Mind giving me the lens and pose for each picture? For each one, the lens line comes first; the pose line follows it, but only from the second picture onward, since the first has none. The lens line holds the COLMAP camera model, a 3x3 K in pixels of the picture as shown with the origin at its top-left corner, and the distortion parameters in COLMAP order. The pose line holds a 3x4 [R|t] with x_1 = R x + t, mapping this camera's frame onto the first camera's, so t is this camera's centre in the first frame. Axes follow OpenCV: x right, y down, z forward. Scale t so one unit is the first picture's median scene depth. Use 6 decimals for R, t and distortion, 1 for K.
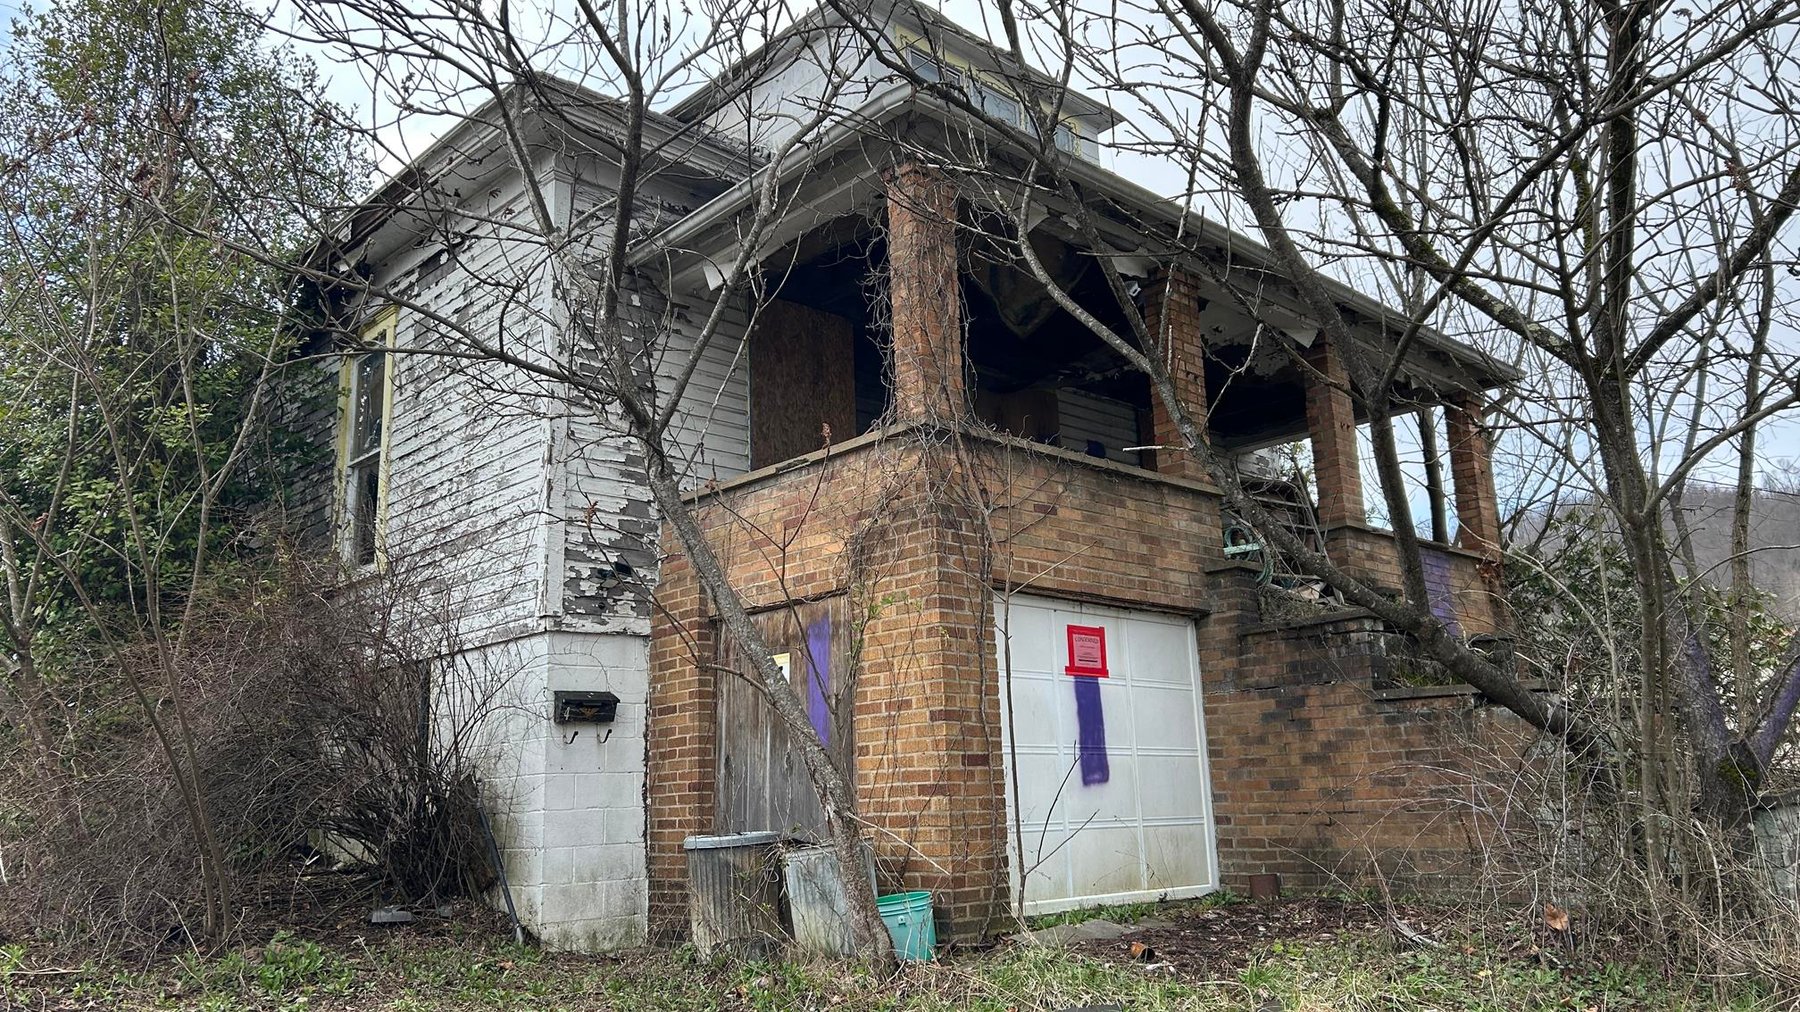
lens RADIAL K [[1351.0, 0, 900.0], [0, 1351.0, 506.0], [0, 0, 1]] dist [0.107848, 0.000596]
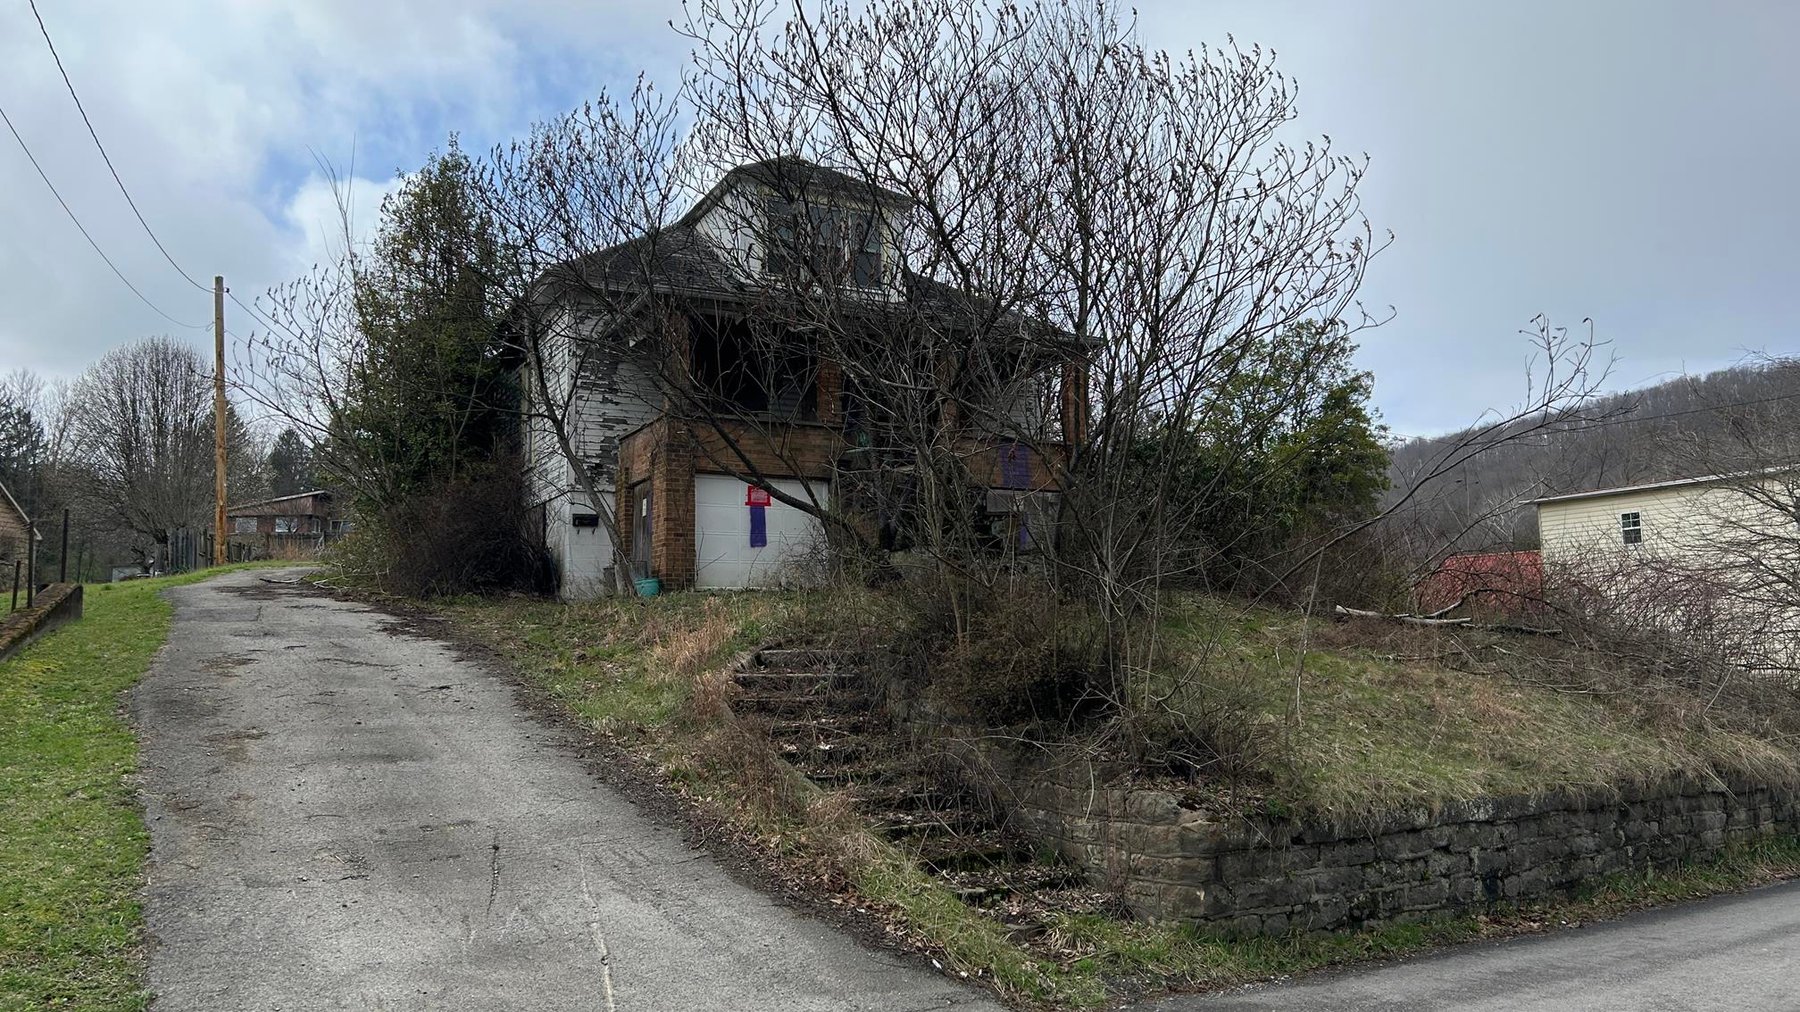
lens RADIAL K [[1351.0, 0, 900.0], [0, 1351.0, 506.0], [0, 0, 1]] dist [0.107848, 0.000596]
pose [[0.967834, -0.014455, -0.251174, 0.988548], [0.042650, 0.993325, 0.107174, -0.128319], [0.247948, -0.114439, 0.961990, -1.316598]]
